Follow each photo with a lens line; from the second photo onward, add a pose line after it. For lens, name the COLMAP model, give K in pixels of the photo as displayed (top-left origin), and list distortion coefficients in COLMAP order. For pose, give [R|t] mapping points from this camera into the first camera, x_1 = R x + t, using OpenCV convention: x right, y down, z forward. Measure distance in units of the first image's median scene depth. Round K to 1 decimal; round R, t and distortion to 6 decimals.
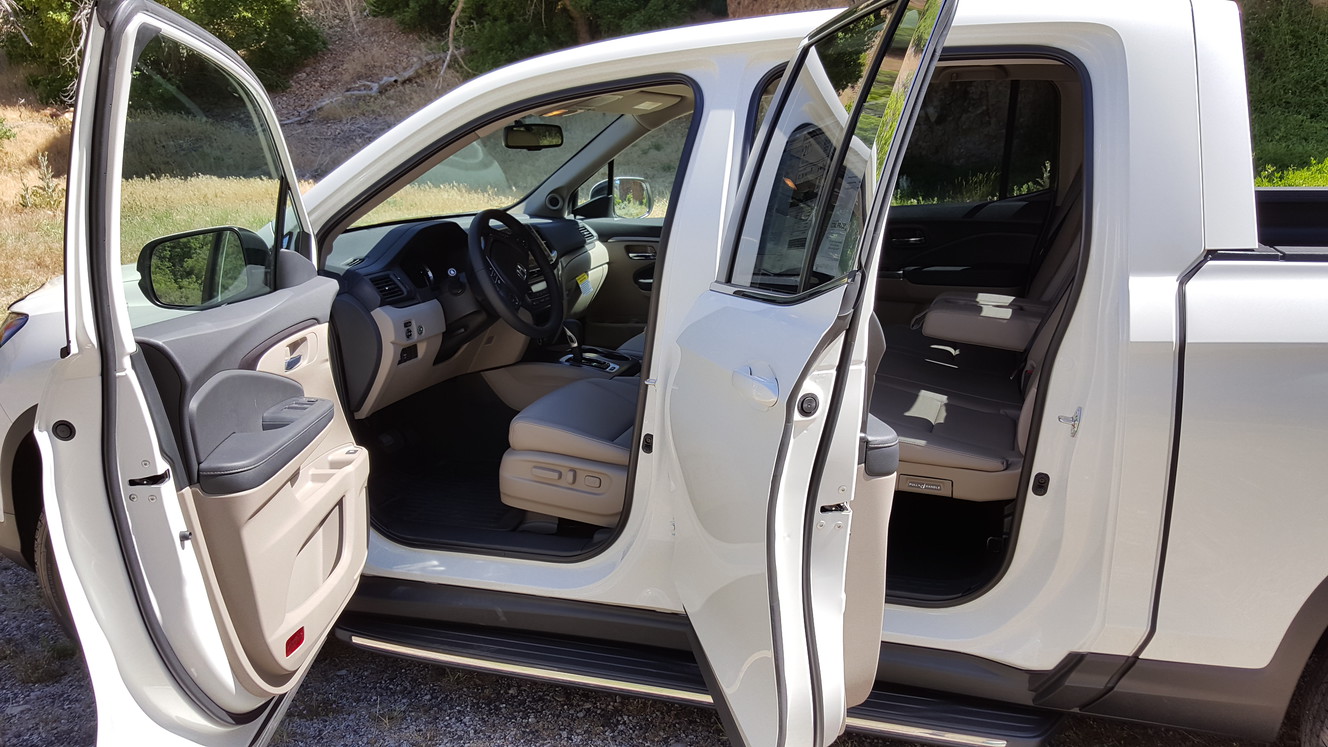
lens RADIAL K [[1043.9, 0, 664.0], [0, 1043.9, 373.5], [0, 0, 1]] dist [0.134817, -0.242683]
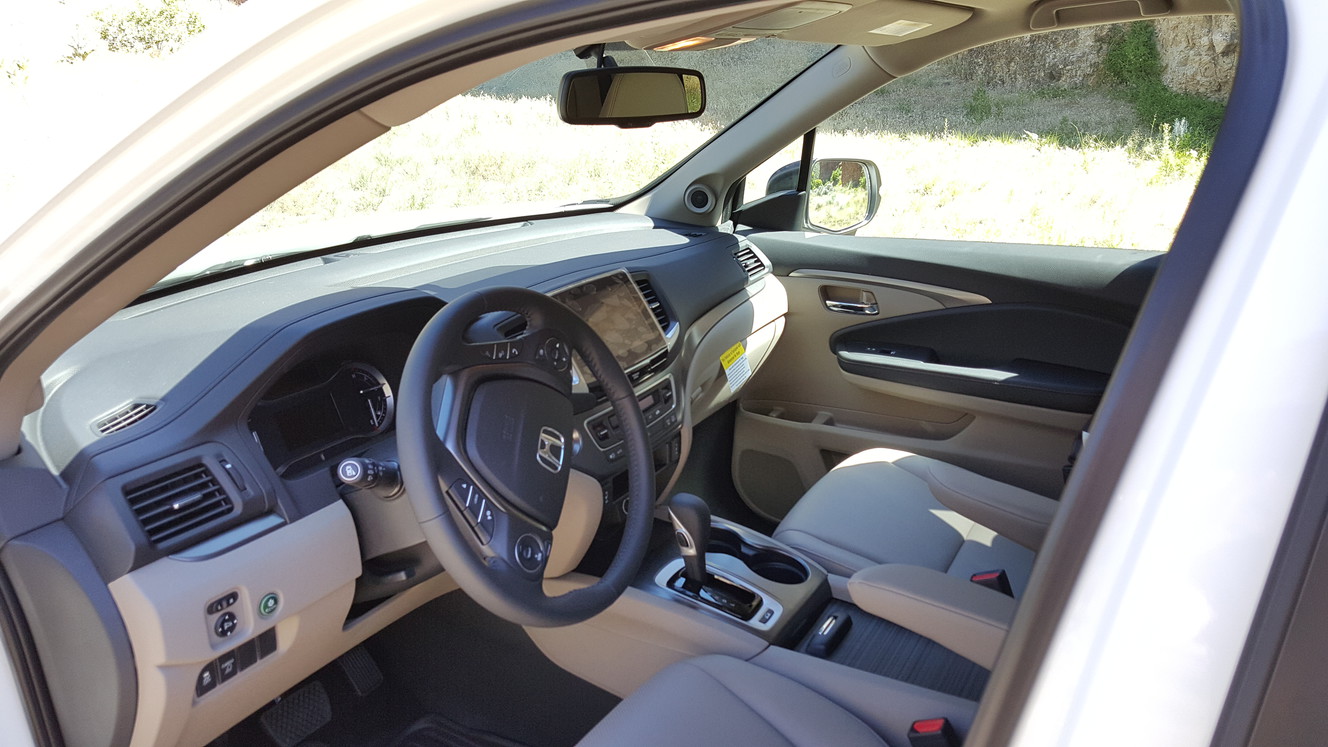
lens RADIAL K [[1053.1, 0, 653.1], [0, 1053.1, 380.7], [0, 0, 1]] dist [0.084682, -0.119787]
pose [[0.979806, 0.094651, -0.176127, -0.021153], [-0.080020, 0.992865, 0.088411, -0.116463], [0.183238, -0.072532, 0.980389, 0.442621]]
